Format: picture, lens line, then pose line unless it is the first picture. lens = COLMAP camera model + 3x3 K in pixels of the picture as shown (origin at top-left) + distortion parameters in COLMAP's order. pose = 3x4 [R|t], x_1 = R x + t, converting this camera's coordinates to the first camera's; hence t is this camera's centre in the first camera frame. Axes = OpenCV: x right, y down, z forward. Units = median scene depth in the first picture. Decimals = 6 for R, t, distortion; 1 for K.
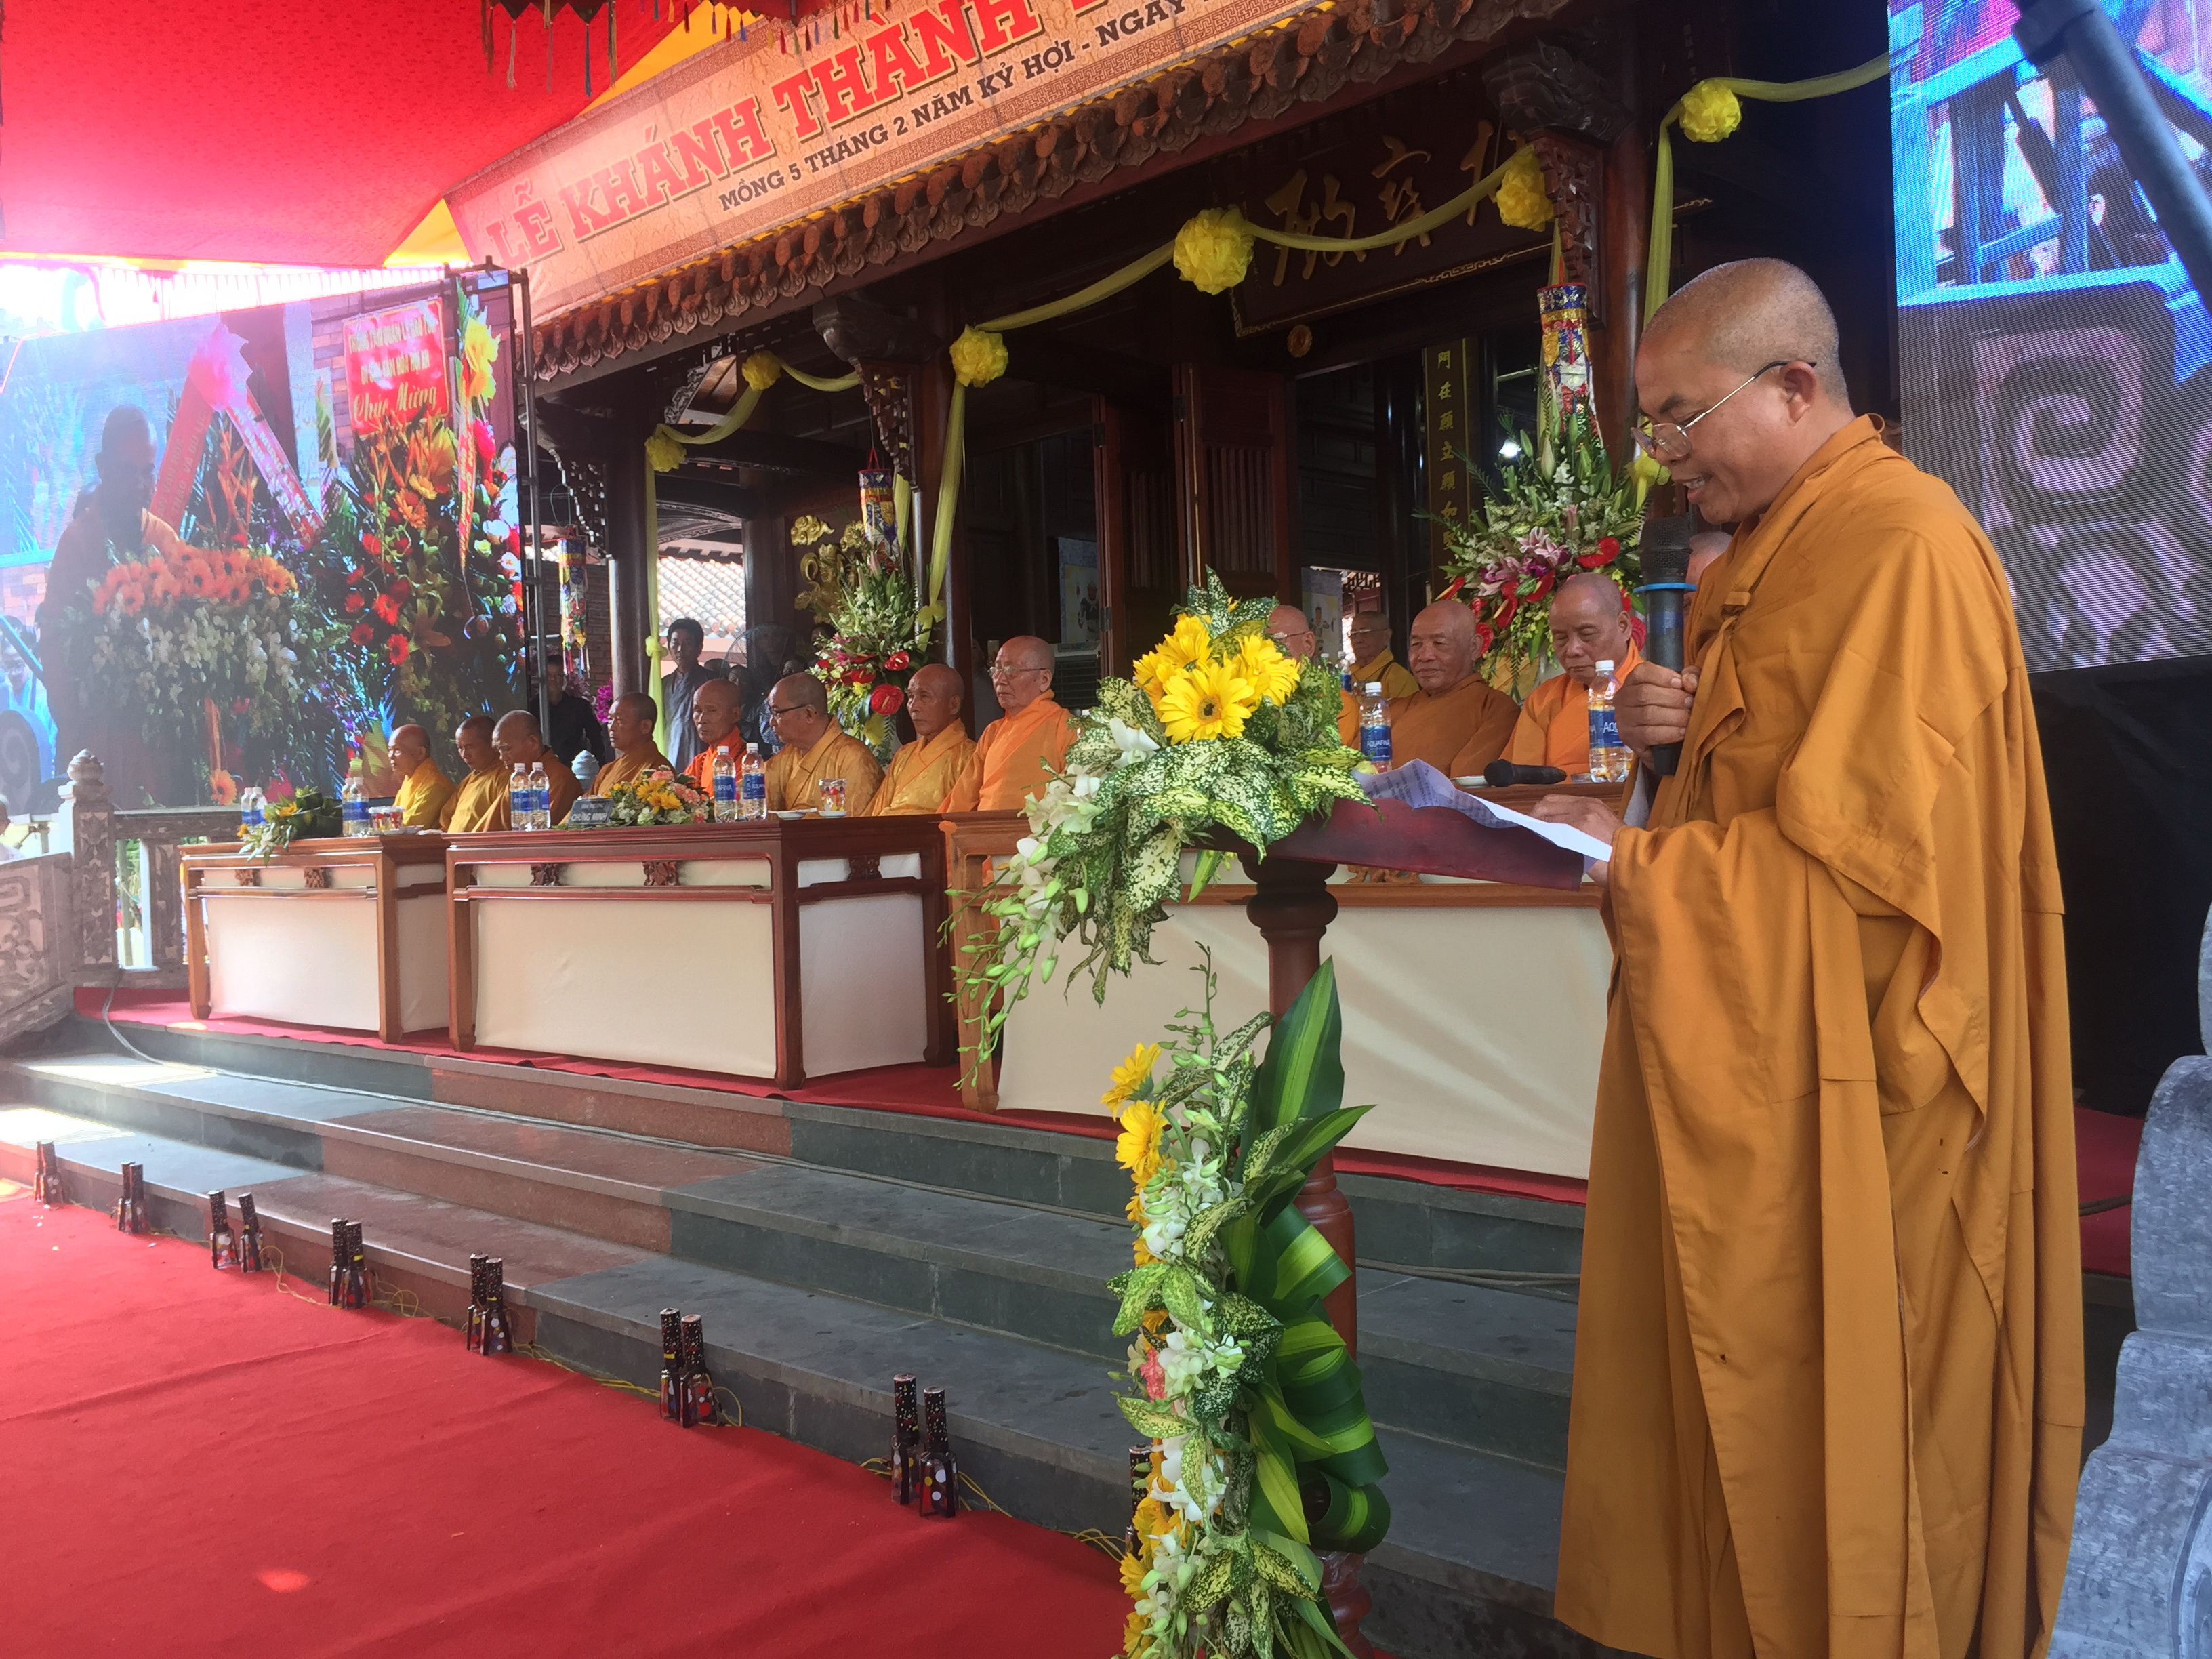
lens RADIAL K [[1892.2, 0, 1108.0], [0, 1892.2, 822.2], [0, 0, 1]] dist [0.088131, -0.123768]
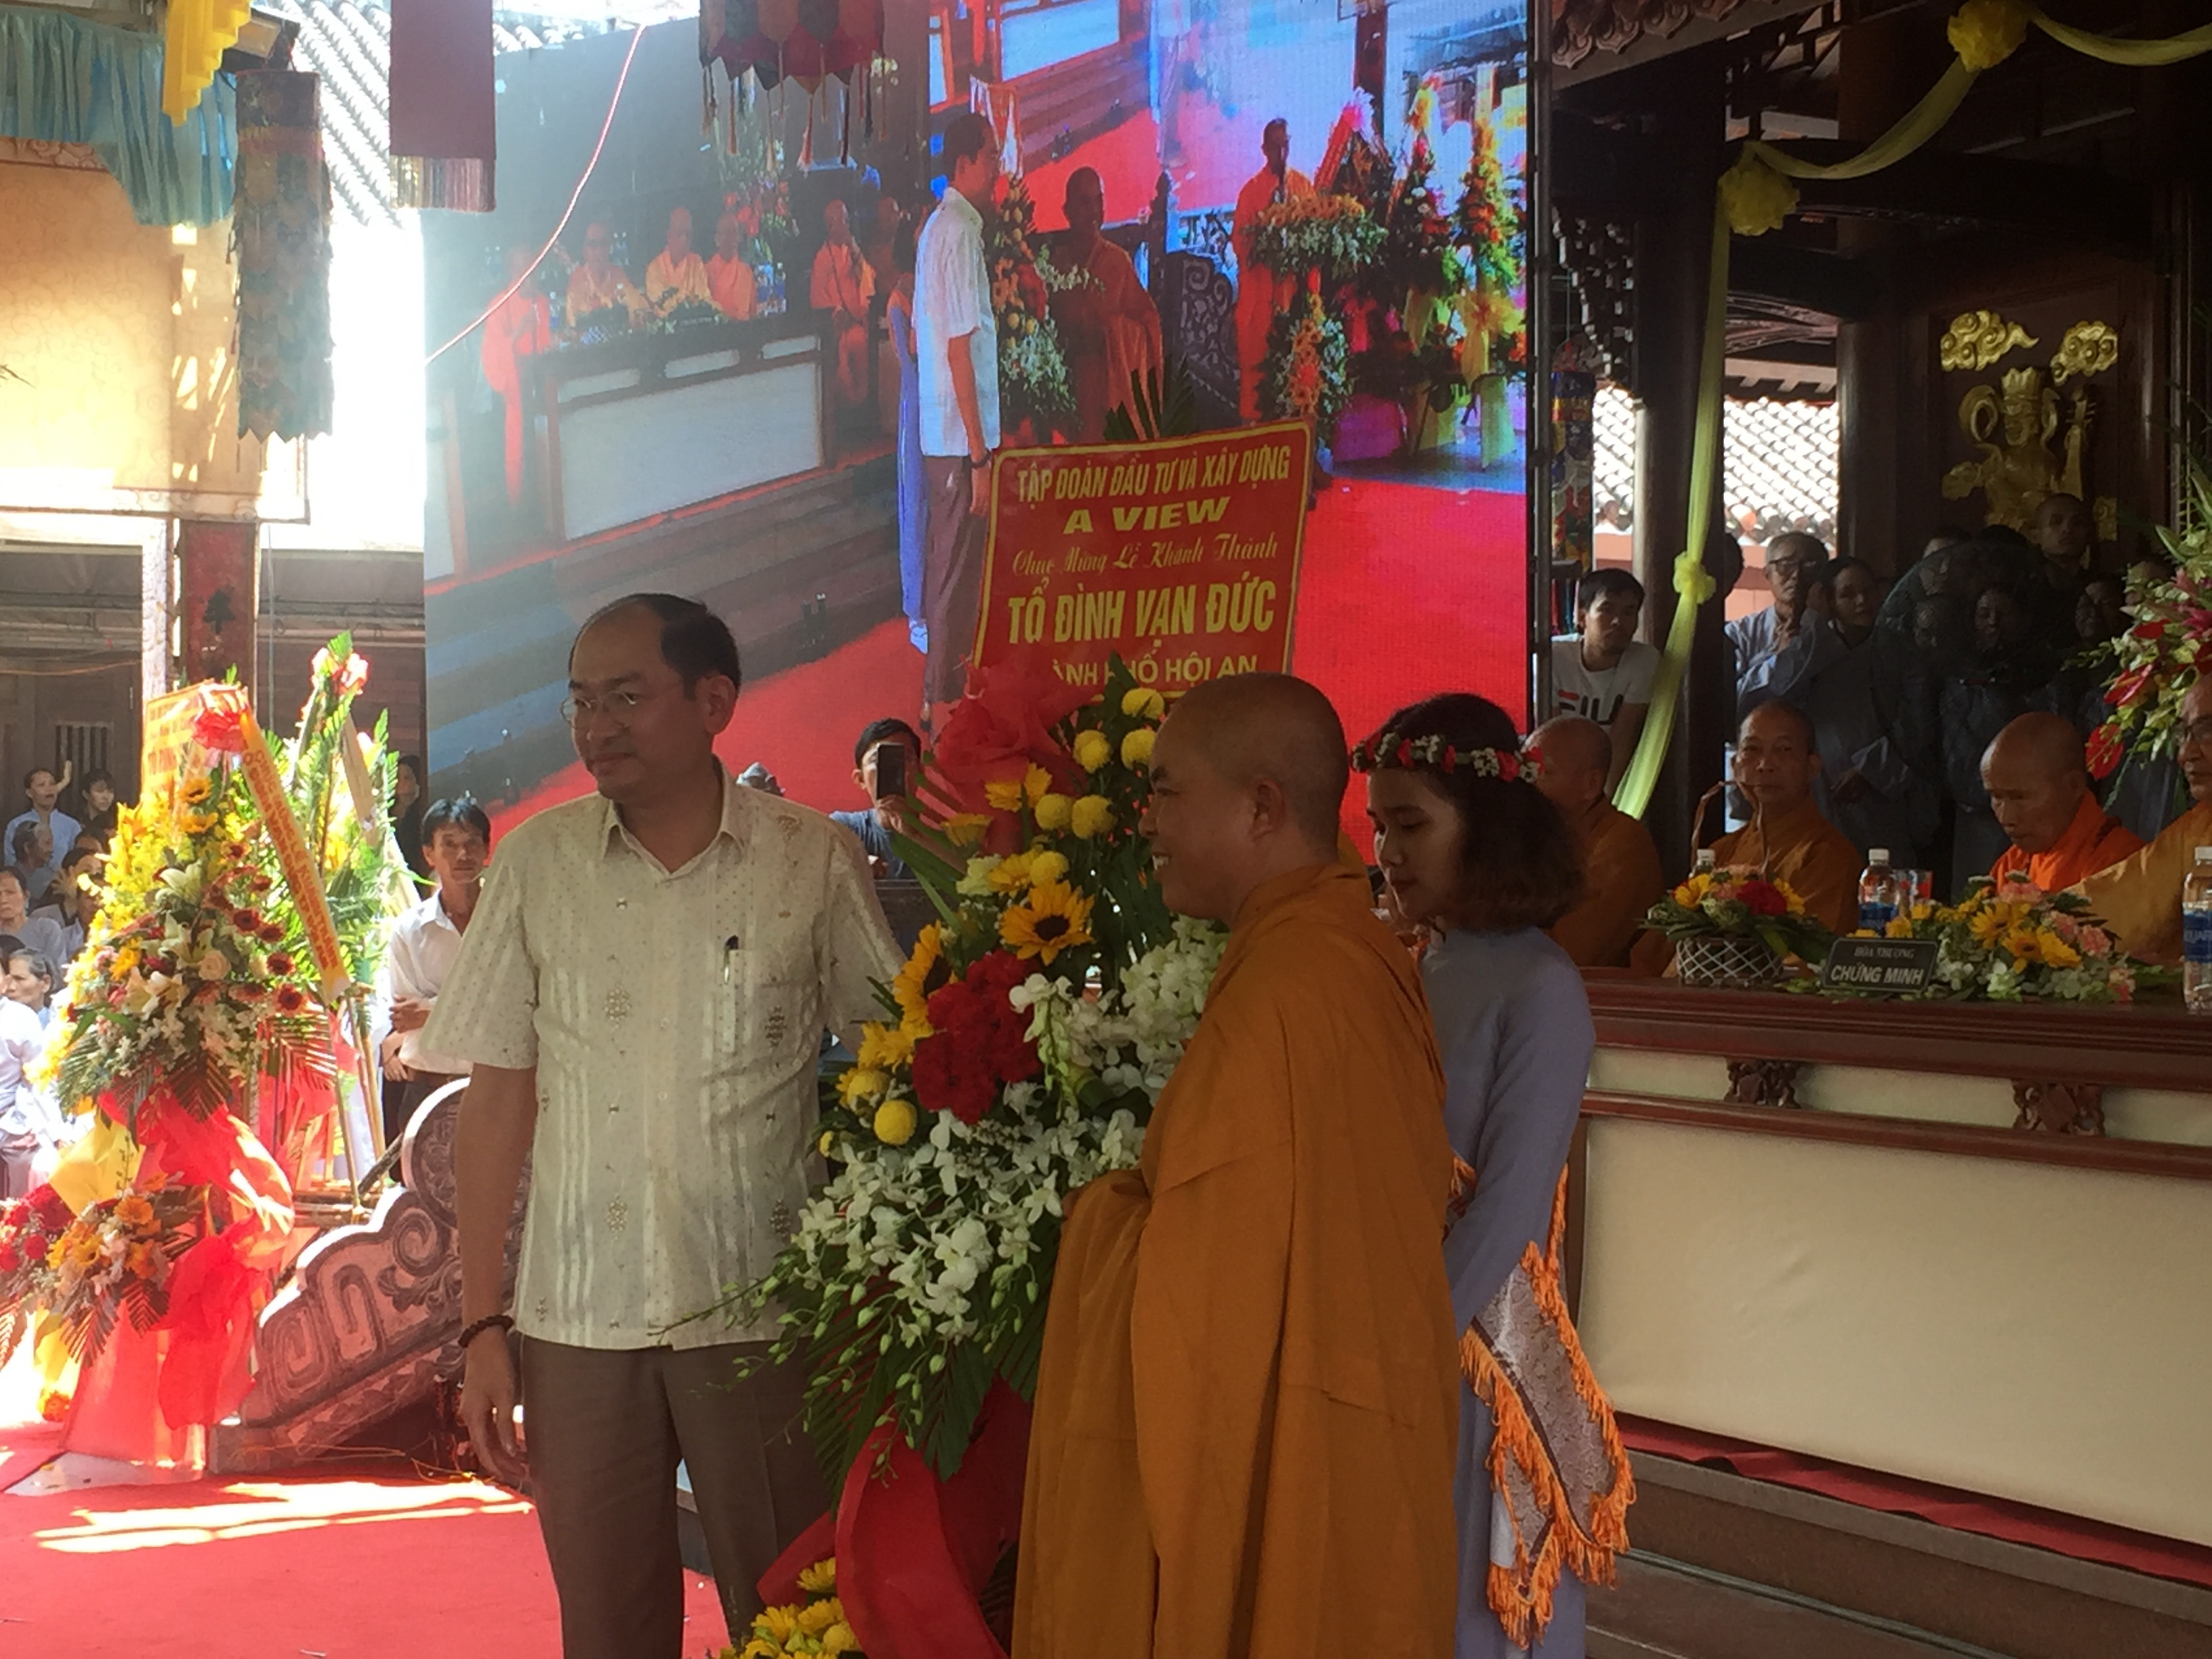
lens RADIAL K [[3632.0, 0, 1098.6], [0, 3632.0, 813.1], [0, 0, 1]] dist [0.062986, 0.000000]
pose [[0.950406, 0.035156, -0.309018, -0.135911], [-0.039725, 0.999174, -0.008505, -0.021900], [0.308464, 0.020359, 0.951018, 0.037882]]
